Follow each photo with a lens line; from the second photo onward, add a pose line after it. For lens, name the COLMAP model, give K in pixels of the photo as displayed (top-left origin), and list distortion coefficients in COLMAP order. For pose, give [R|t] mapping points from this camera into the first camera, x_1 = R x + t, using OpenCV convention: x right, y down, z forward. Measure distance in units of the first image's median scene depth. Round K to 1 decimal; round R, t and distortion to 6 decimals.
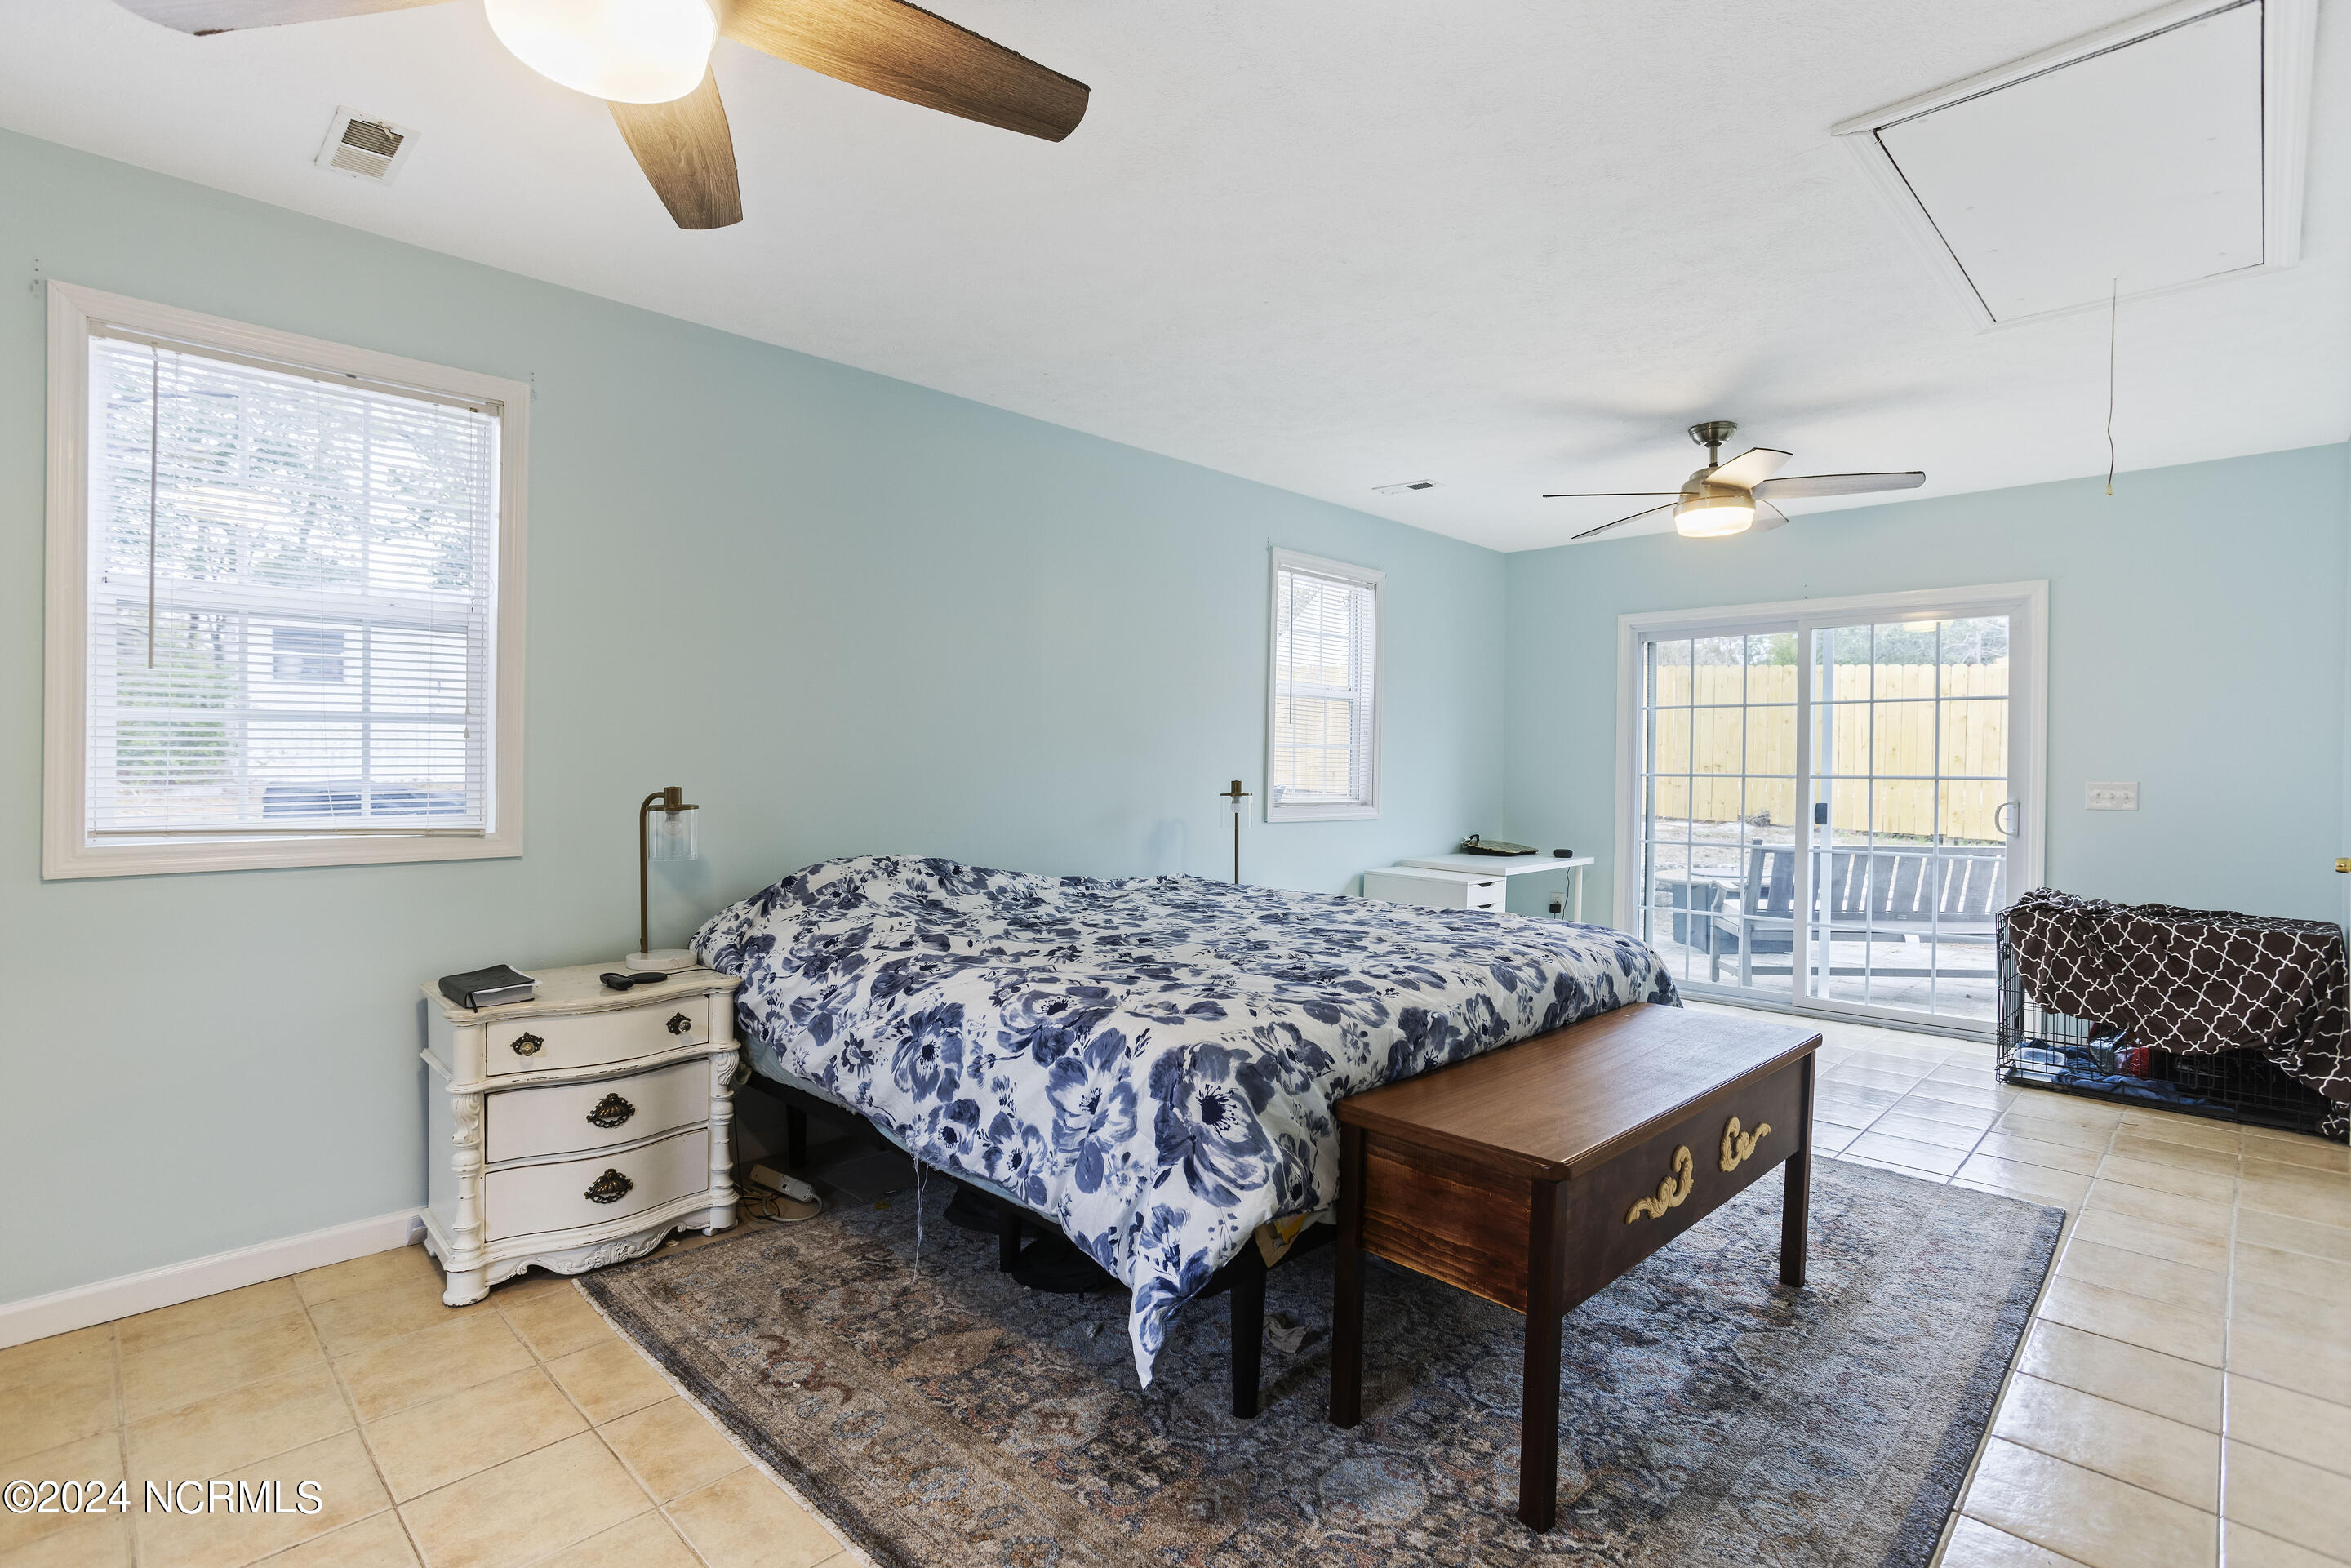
lens RADIAL K [[1126.6, 0, 1187.6], [0, 1126.6, 777.2], [0, 0, 1]] dist [-0.010664, 0.000227]
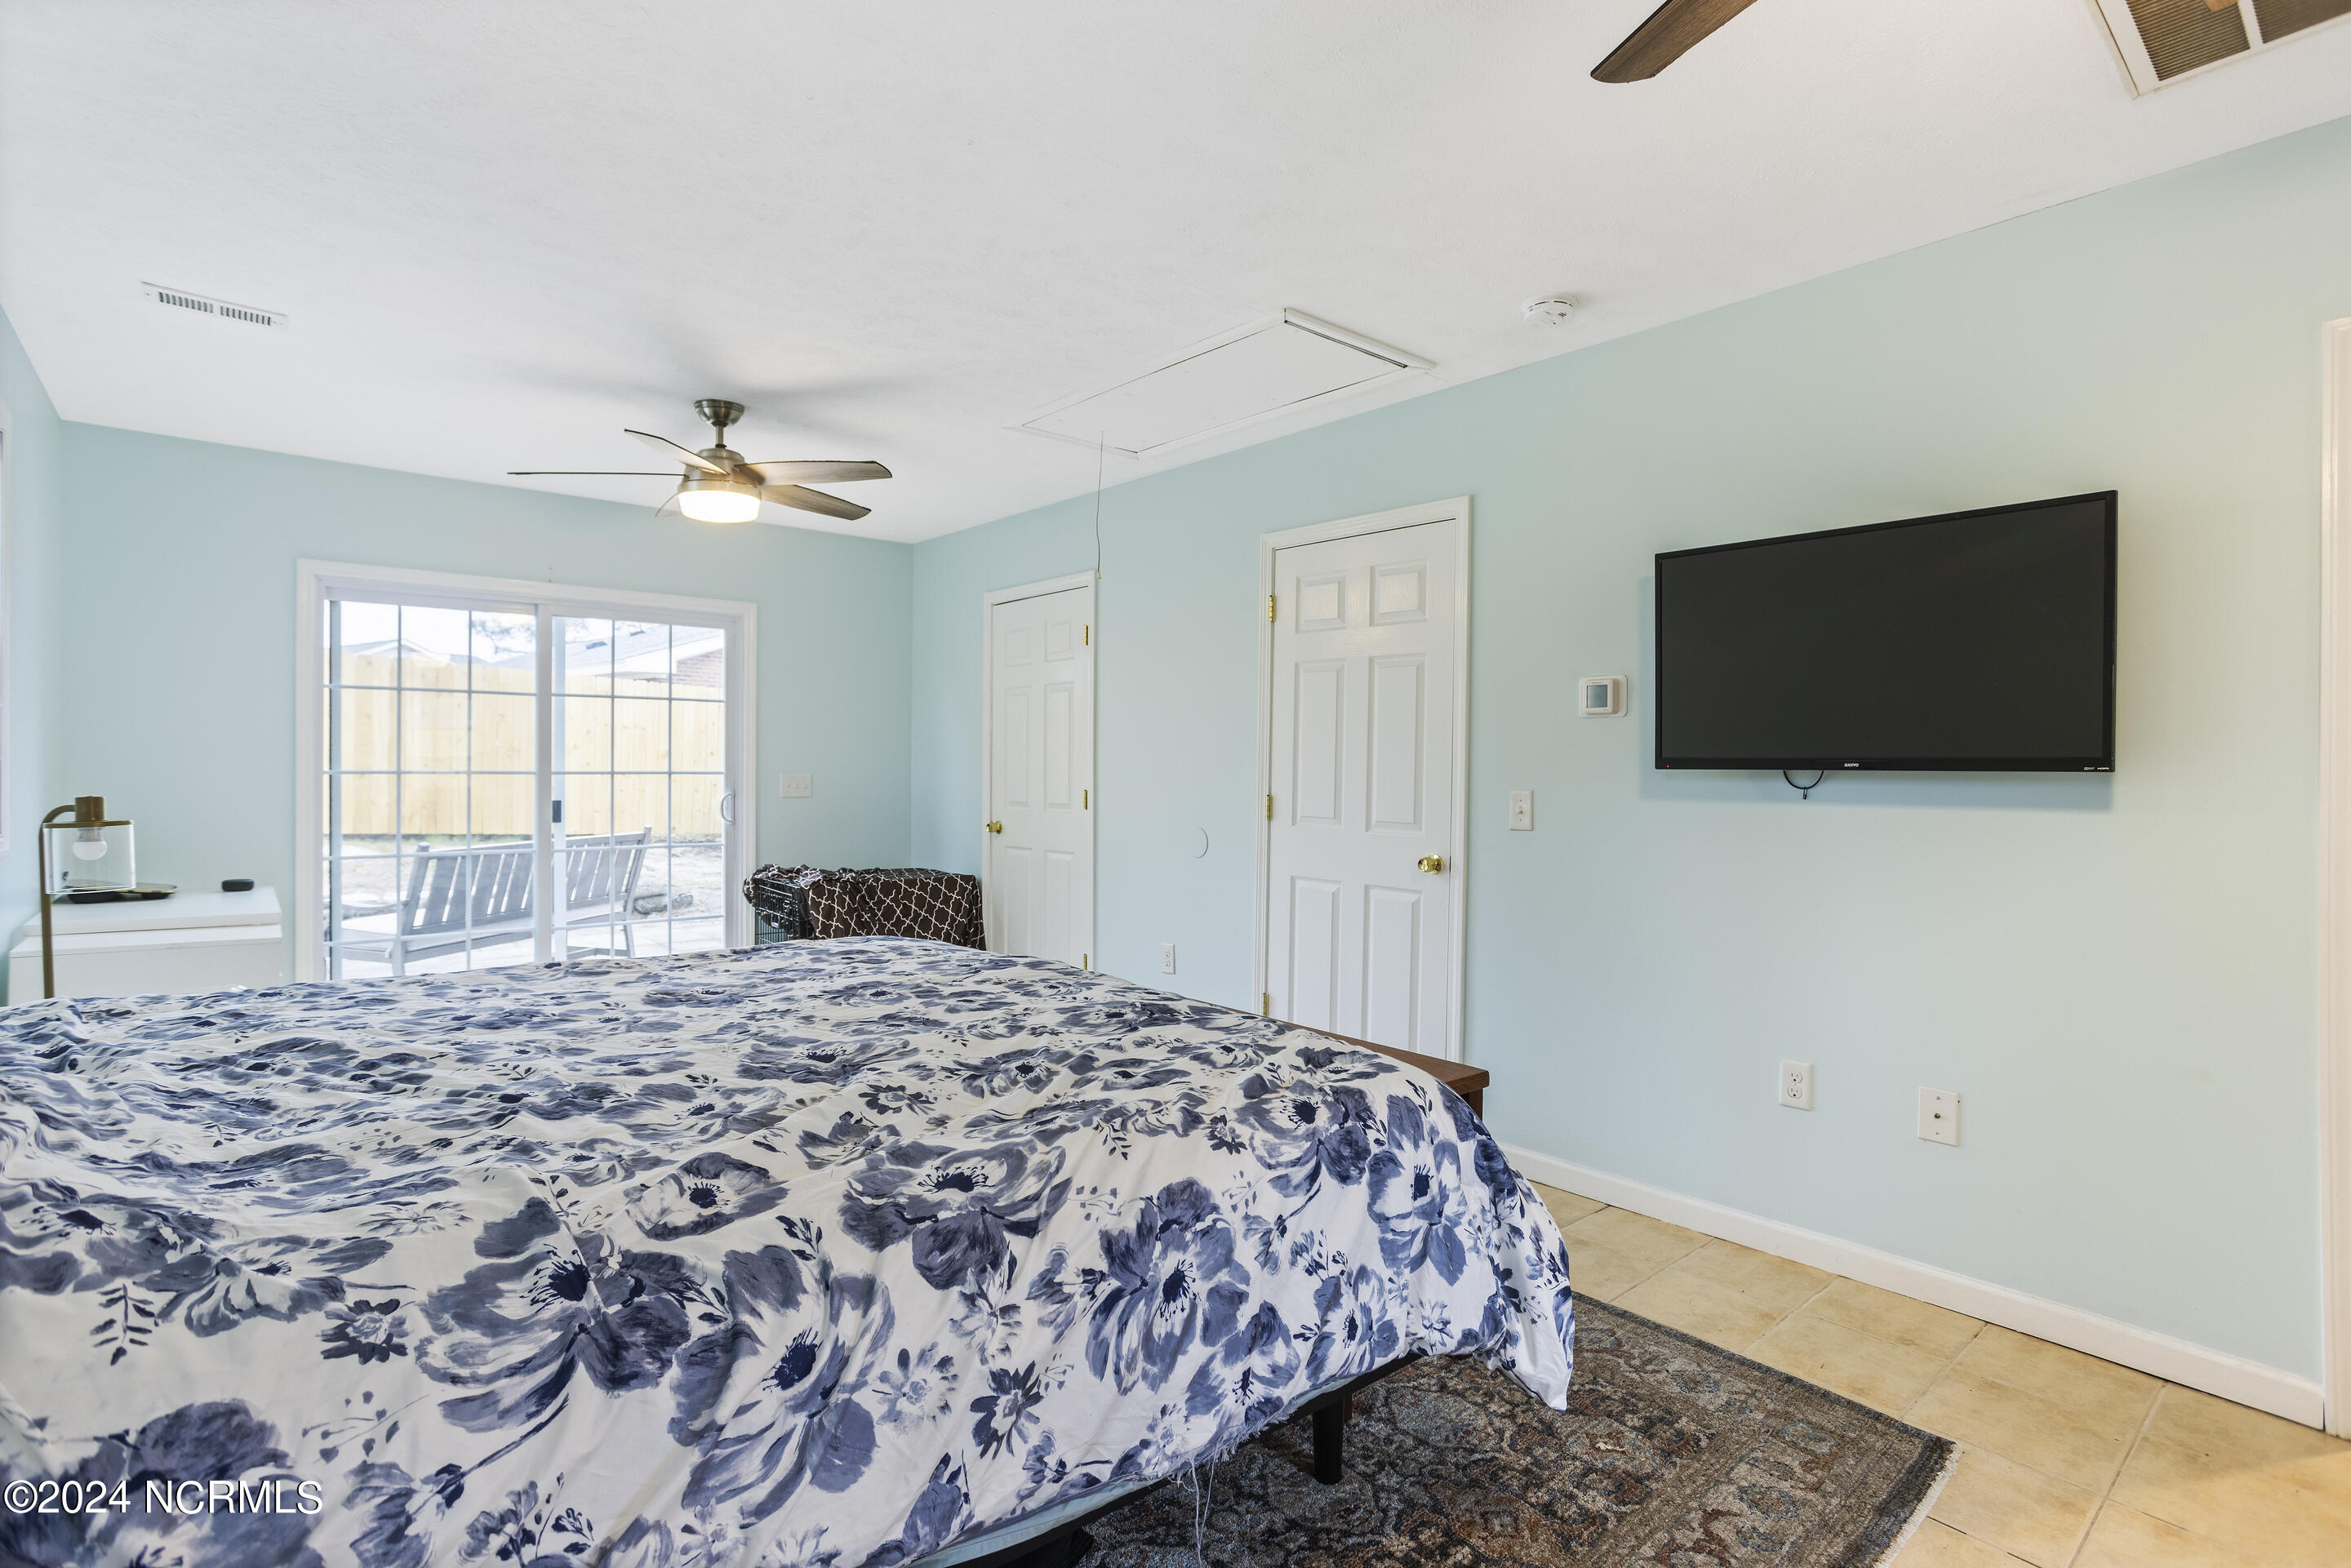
lens RADIAL K [[1126.6, 0, 1187.6], [0, 1126.6, 777.2], [0, 0, 1]] dist [-0.010664, 0.000227]
pose [[0.092585, -0.015552, 0.995583, -0.751399], [0.002364, 0.999879, 0.015400, -0.022208], [-0.995702, 0.000927, 0.092611, 0.887817]]
